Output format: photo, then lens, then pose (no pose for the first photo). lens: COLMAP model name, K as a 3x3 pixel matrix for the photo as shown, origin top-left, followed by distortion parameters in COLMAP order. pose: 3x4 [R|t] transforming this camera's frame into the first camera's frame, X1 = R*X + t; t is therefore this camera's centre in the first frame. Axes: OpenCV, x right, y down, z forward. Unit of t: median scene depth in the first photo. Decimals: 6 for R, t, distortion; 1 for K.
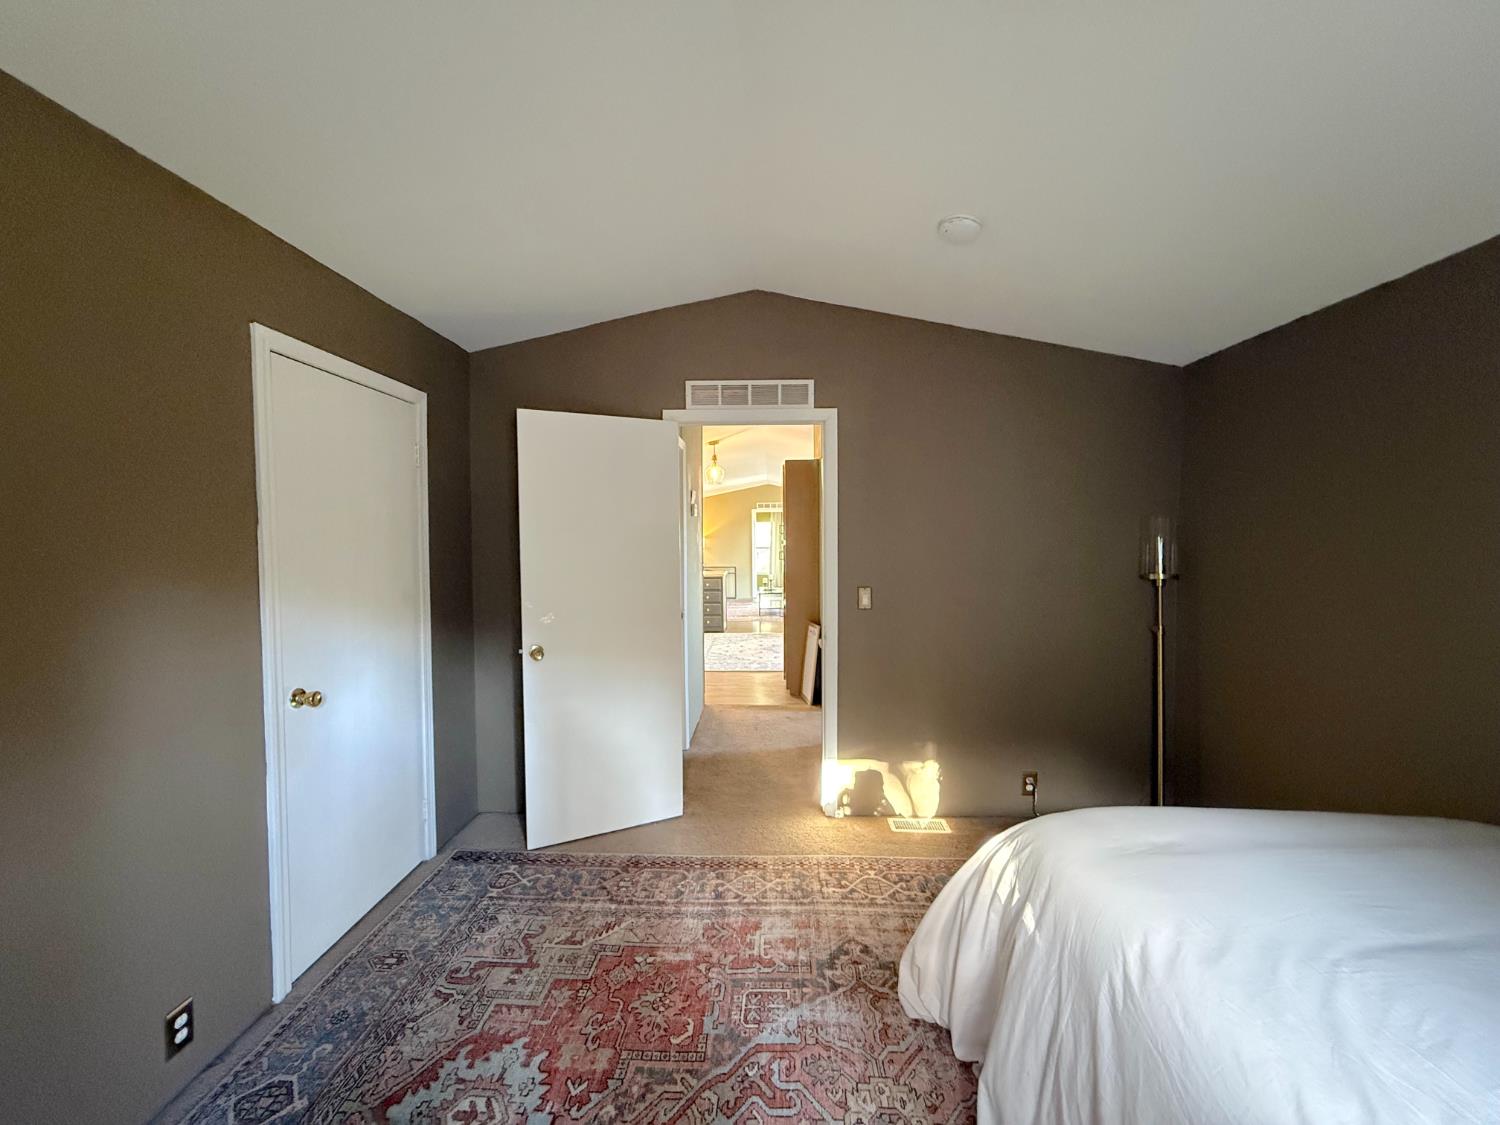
lens RADIAL K [[595.5, 0, 751.9], [0, 595.5, 561.9], [0, 0, 1]] dist [0.000450, 0.000068]
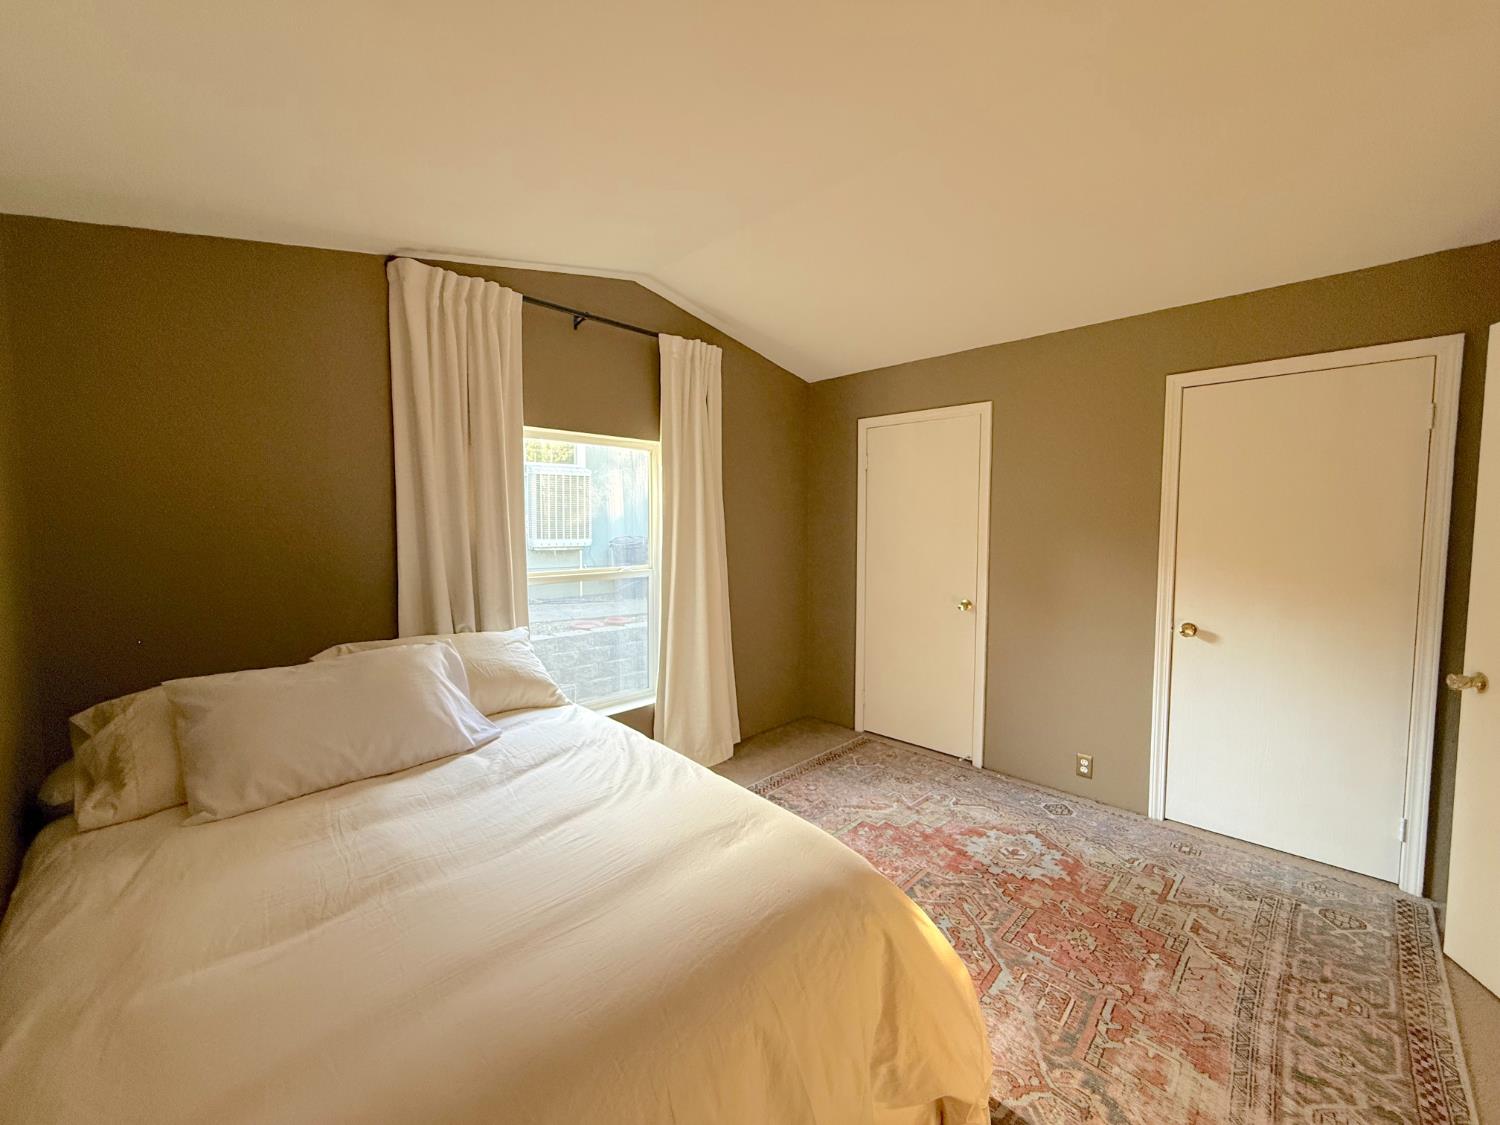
lens RADIAL K [[595.5, 0, 751.9], [0, 595.5, 561.9], [0, 0, 1]] dist [0.000450, 0.000068]
pose [[-0.672567, 0.053549, -0.738097, 1.145239], [-0.025811, 0.995074, 0.095711, -0.048824], [0.739586, 0.083423, -0.667872, 1.379190]]
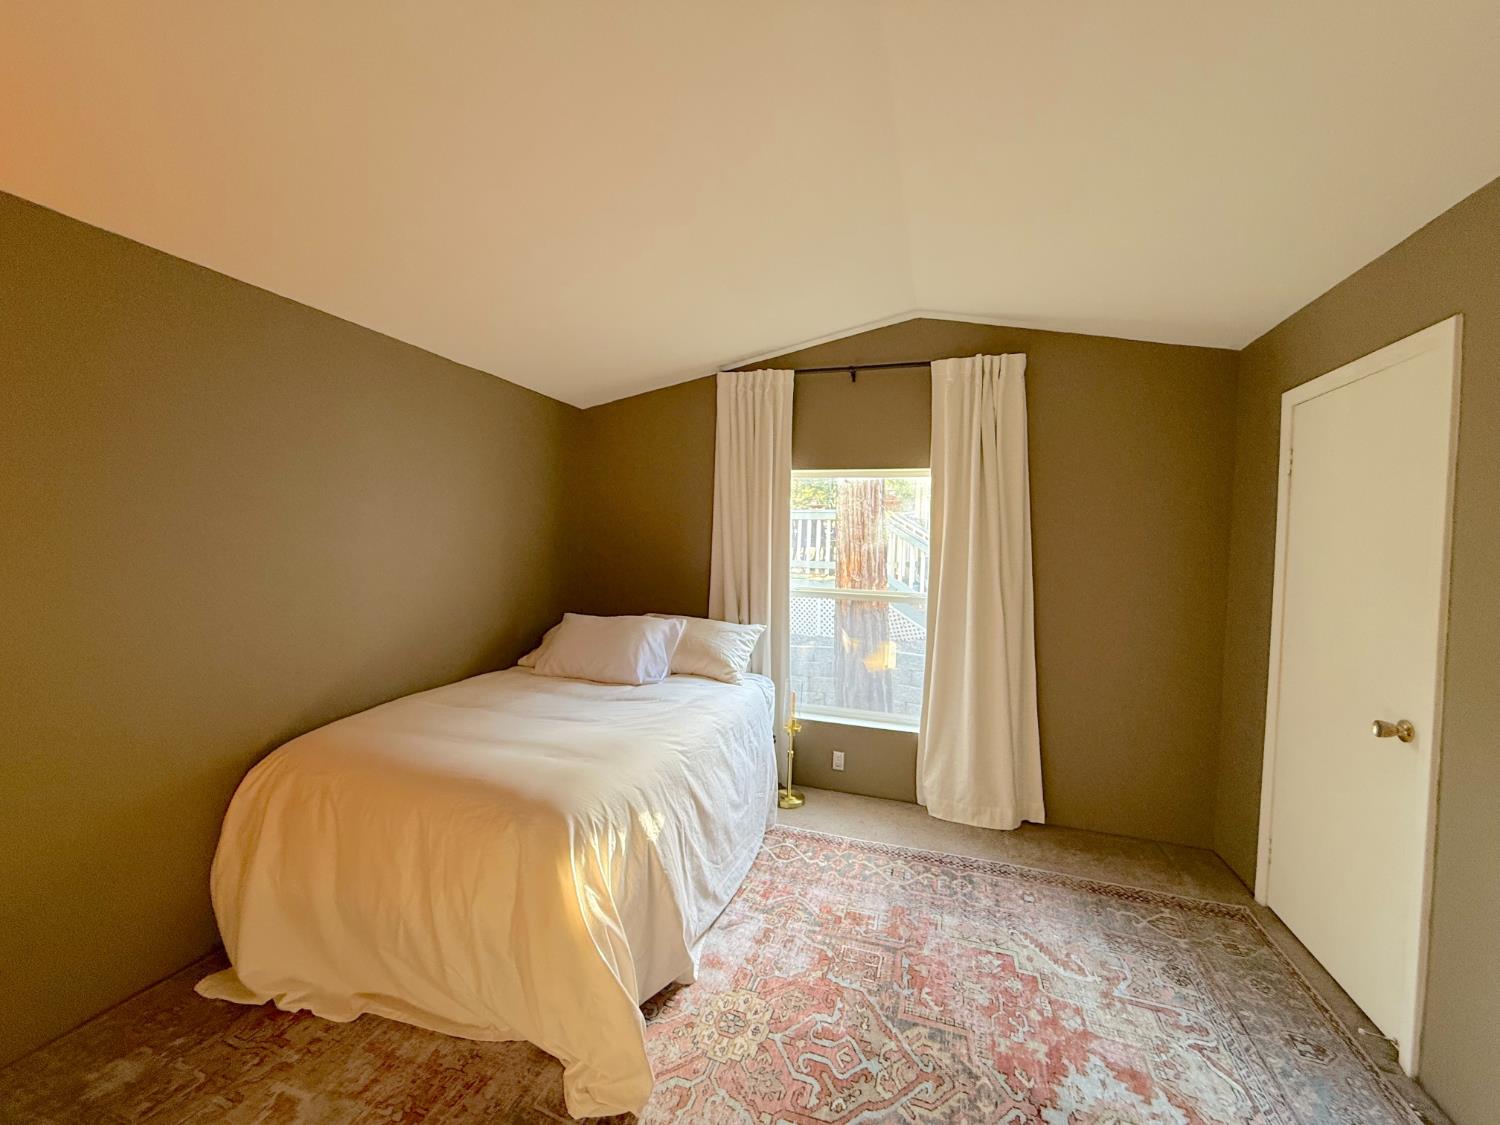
lens RADIAL K [[595.5, 0, 751.9], [0, 595.5, 561.9], [0, 0, 1]] dist [0.000450, 0.000068]
pose [[-0.961479, -0.030592, 0.273169, -0.097710], [-0.012675, 0.997665, 0.067117, -0.066979], [-0.274584, 0.061069, -0.959622, 1.857426]]
